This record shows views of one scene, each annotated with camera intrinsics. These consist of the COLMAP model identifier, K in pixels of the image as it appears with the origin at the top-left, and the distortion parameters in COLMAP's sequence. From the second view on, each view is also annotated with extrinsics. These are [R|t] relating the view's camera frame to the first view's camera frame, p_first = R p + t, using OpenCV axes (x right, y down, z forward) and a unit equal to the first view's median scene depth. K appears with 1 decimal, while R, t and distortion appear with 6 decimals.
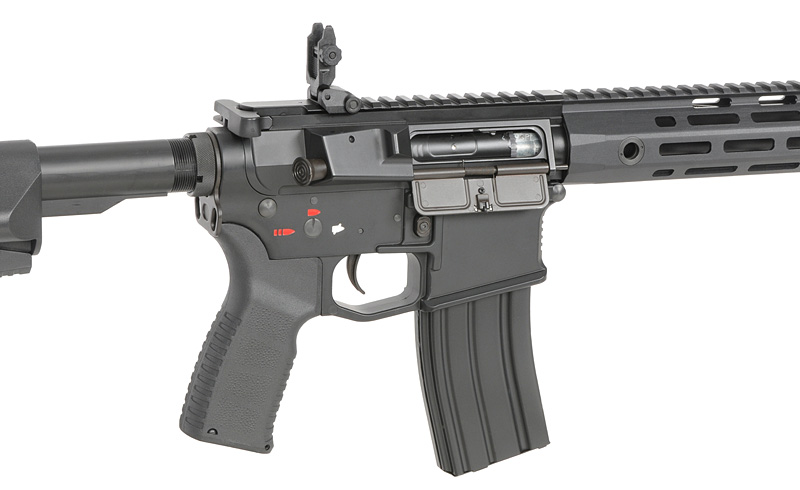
lens RADIAL K [[2869.1, 0, 400.0], [0, 2869.1, 245.0], [0, 0, 1]] dist [-0.140053, -0.240818]
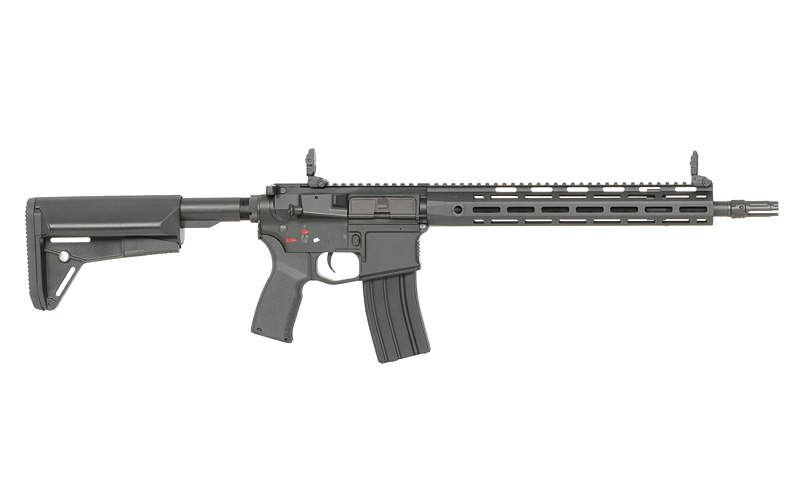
lens RADIAL K [[2869.1, 0, 400.0], [0, 2869.1, 245.0], [0, 0, 1]] dist [-0.140053, -0.240818]
pose [[0.889821, 0.009233, -0.456216, 1.050108], [-0.065022, 0.992158, -0.106743, 0.231316], [0.451653, 0.124646, 0.883444, -0.934564]]
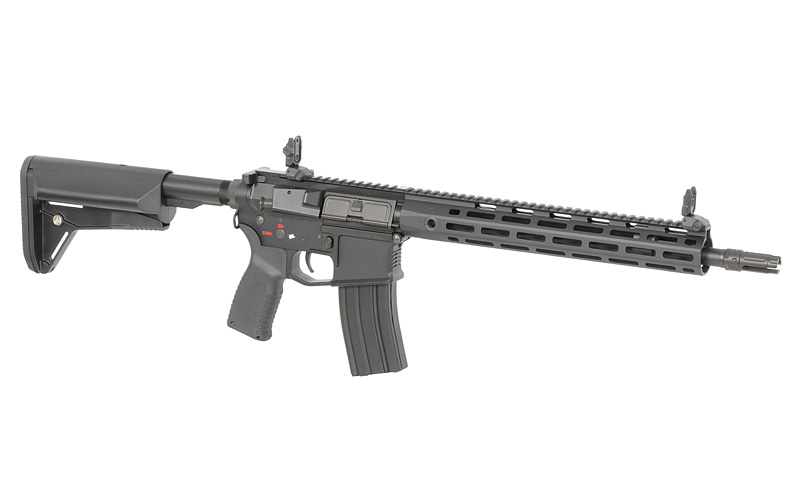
lens RADIAL K [[2869.1, 0, 400.0], [0, 2869.1, 245.0], [0, 0, 1]] dist [-0.140053, -0.240818]
pose [[0.675024, 0.144759, -0.723455, 1.509438], [-0.185379, 0.982384, 0.023599, -0.062223], [0.714126, 0.118184, 0.689968, -0.354317]]
